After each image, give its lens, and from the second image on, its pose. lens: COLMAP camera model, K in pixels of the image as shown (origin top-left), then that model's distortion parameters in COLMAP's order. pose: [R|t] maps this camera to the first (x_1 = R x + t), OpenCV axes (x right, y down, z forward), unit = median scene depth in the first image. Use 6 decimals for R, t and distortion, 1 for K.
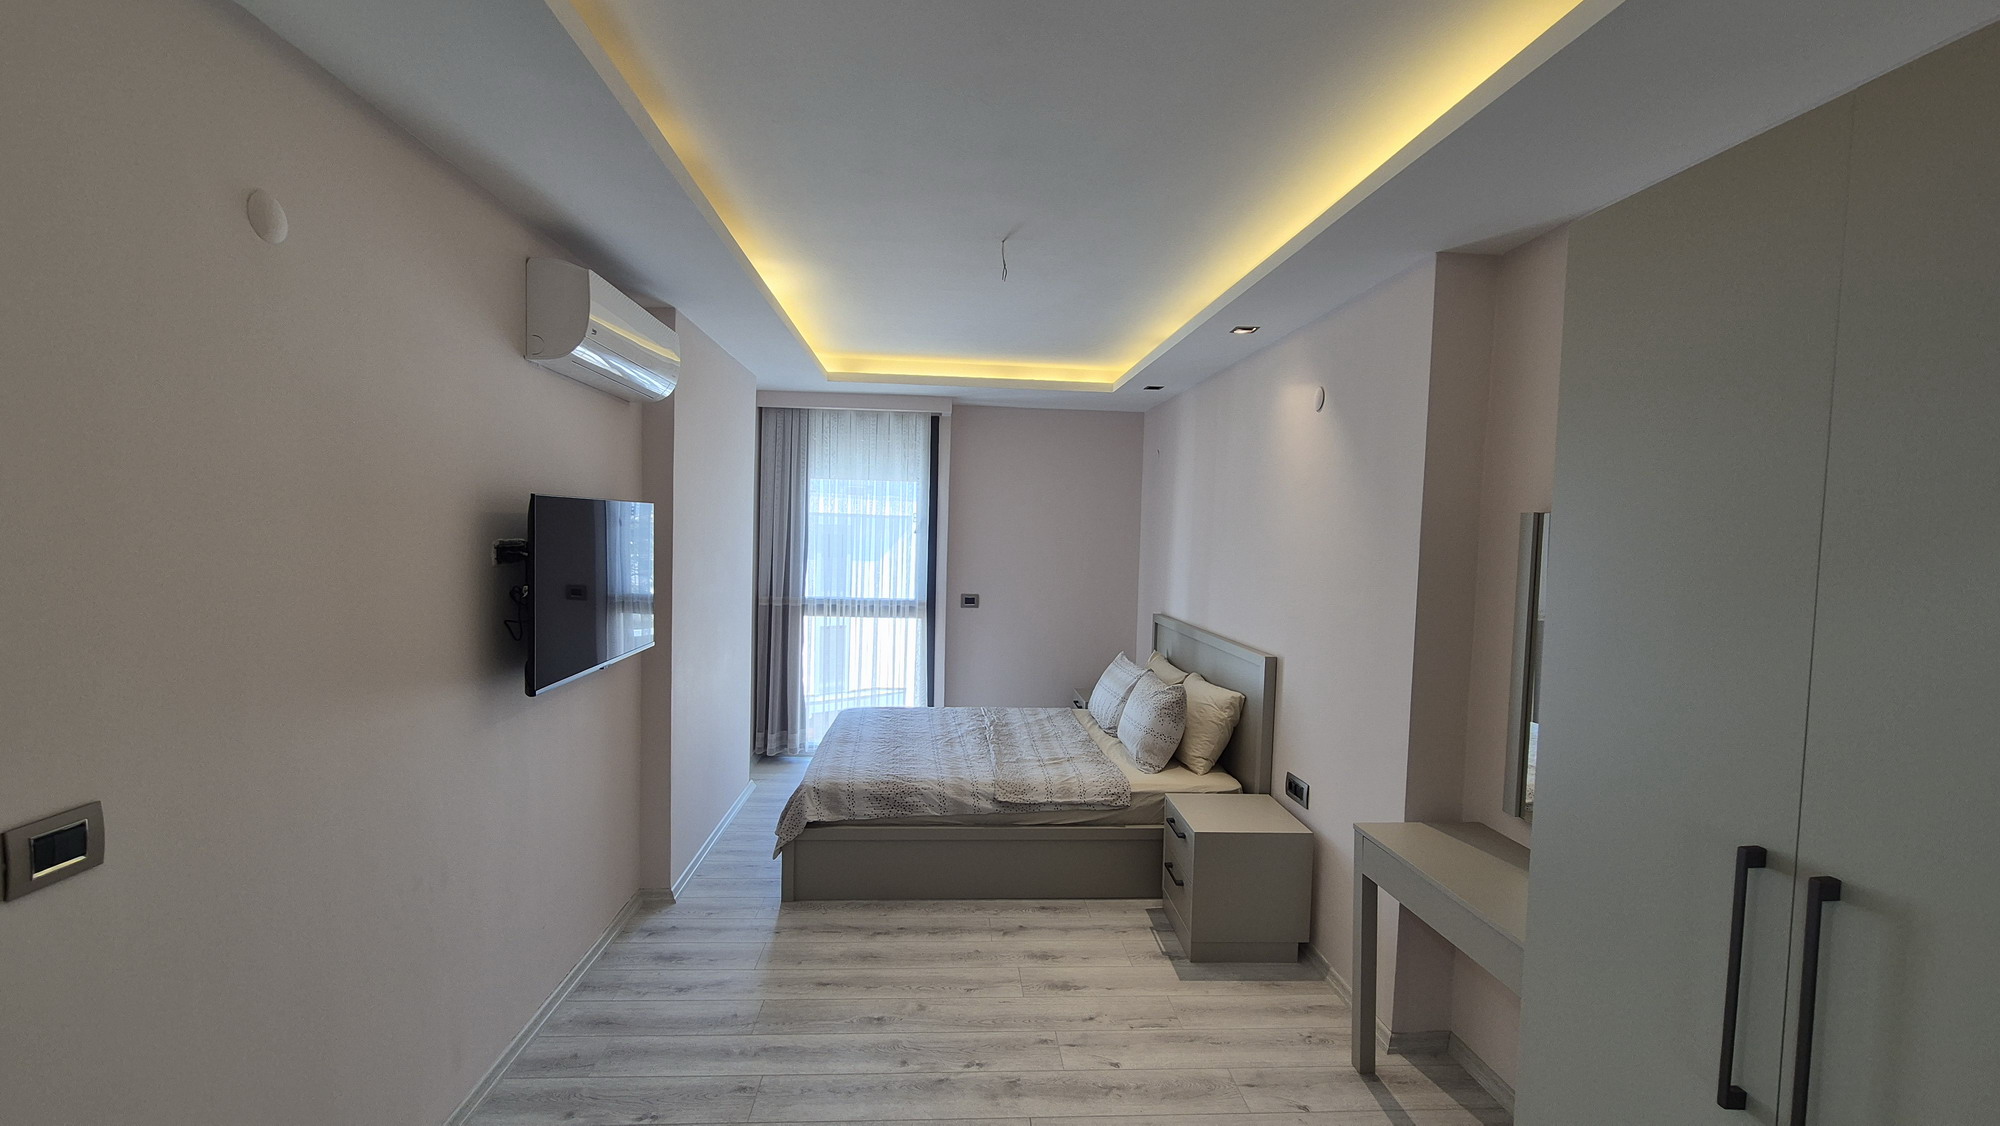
lens RADIAL K [[819.0, 0, 996.5], [0, 819.0, 572.4], [0, 0, 1]] dist [-0.000693, 0.000408]
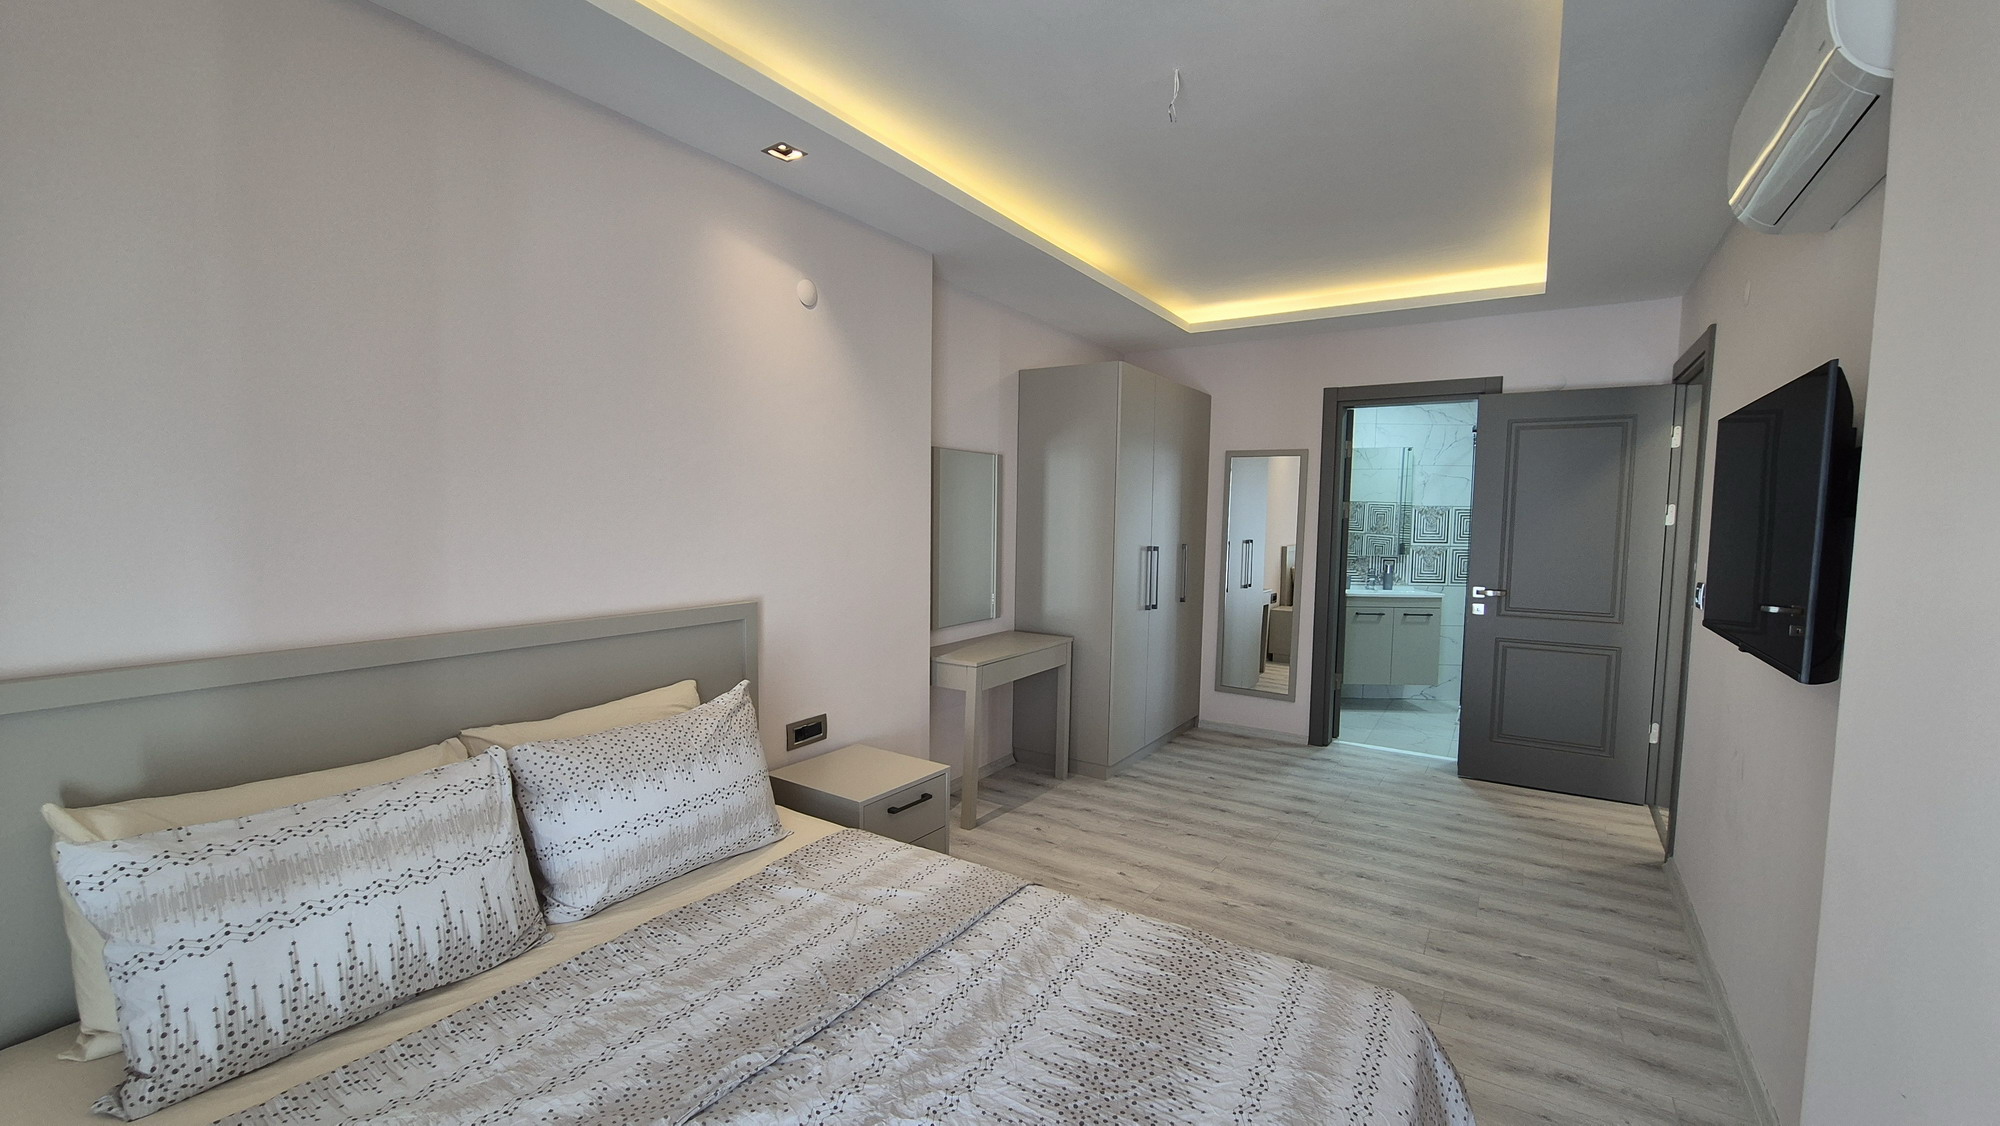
lens RADIAL K [[819.0, 0, 996.5], [0, 819.0, 572.4], [0, 0, 1]] dist [-0.000693, 0.000408]
pose [[-0.794068, -0.080212, 0.602513, -0.303028], [-0.001198, 0.991459, 0.130413, -0.023983], [-0.607827, 0.102835, -0.787382, 1.451468]]
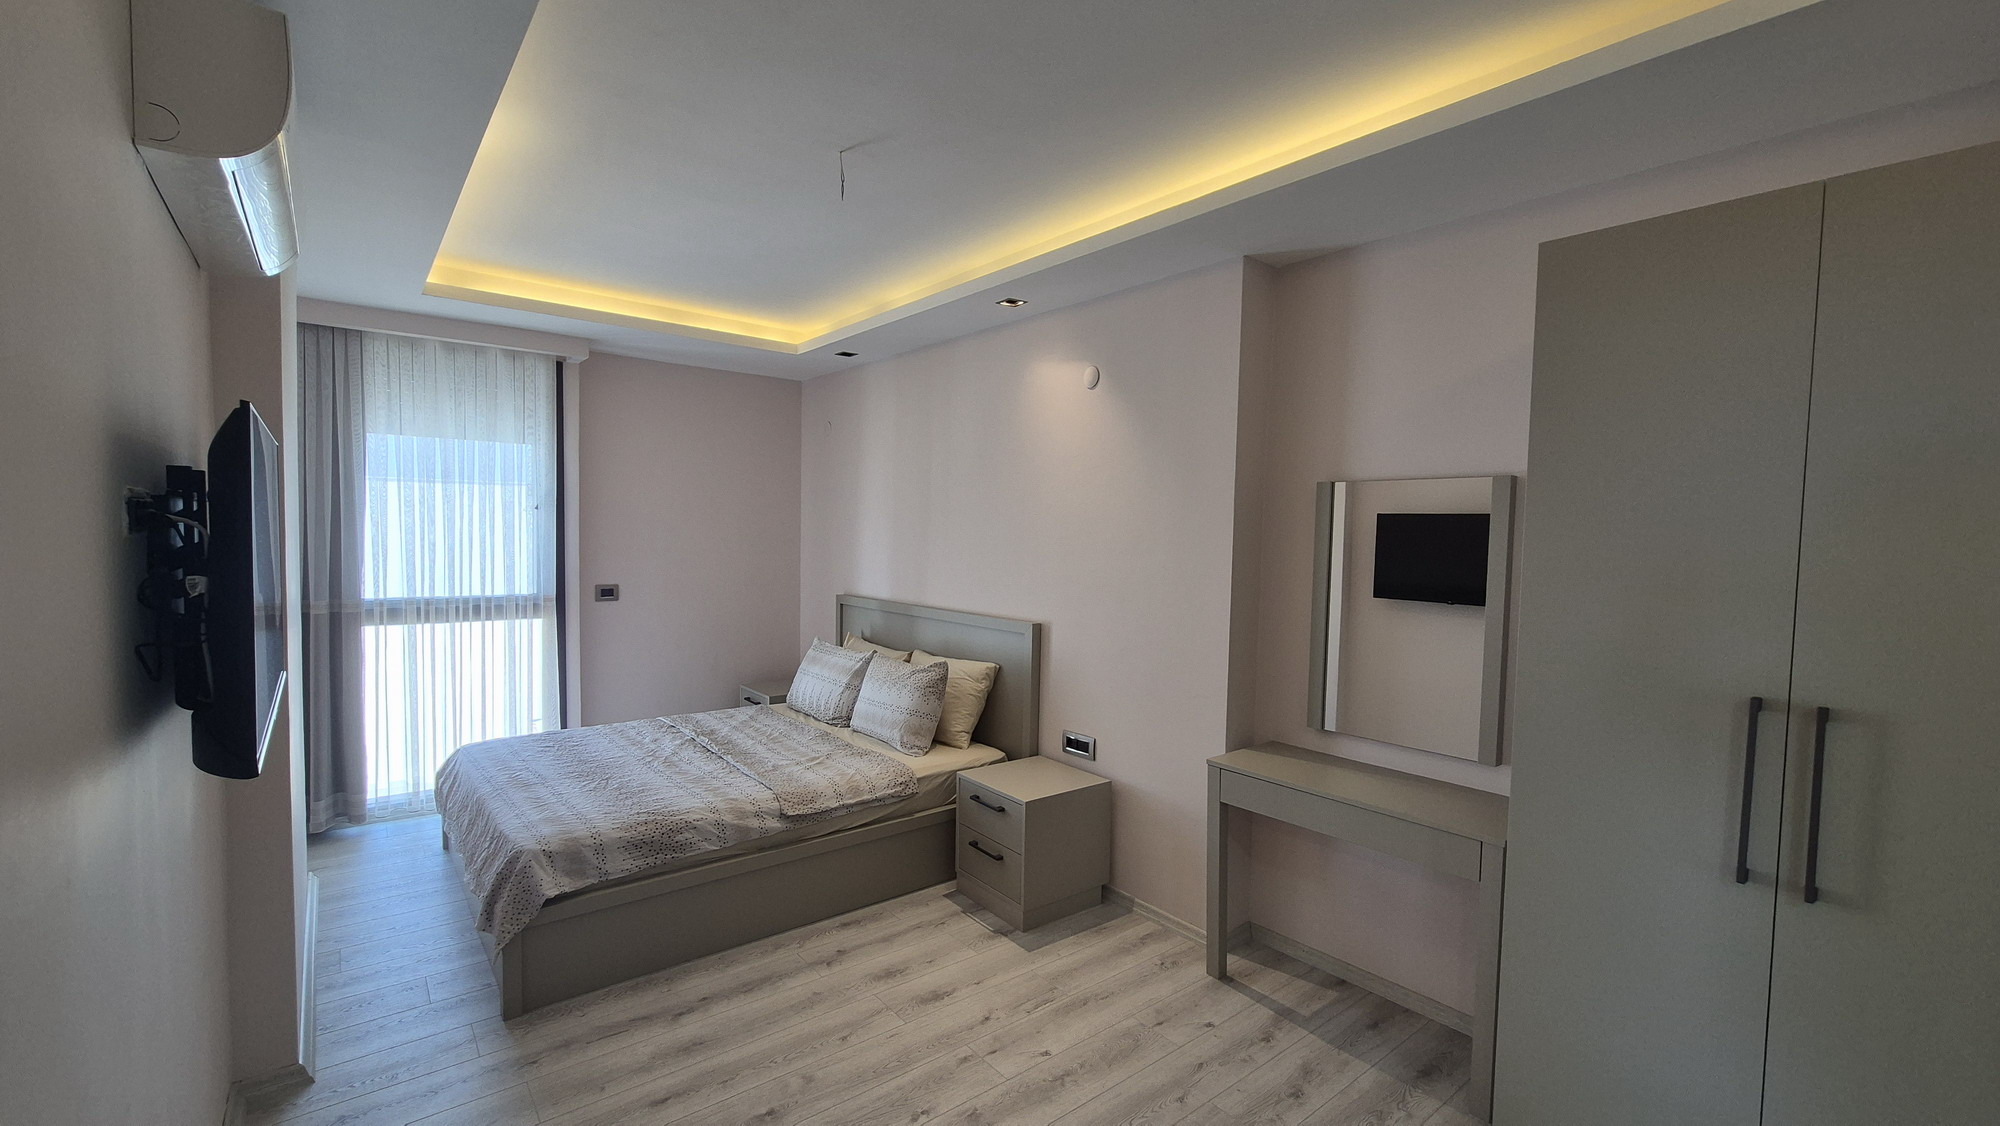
lens RADIAL K [[819.0, 0, 996.5], [0, 819.0, 572.4], [0, 0, 1]] dist [-0.000693, 0.000408]
pose [[0.820551, -0.039428, 0.570211, -0.295242], [0.031421, 0.999221, 0.023877, 0.011576], [-0.570708, -0.001675, 0.821151, 0.174448]]
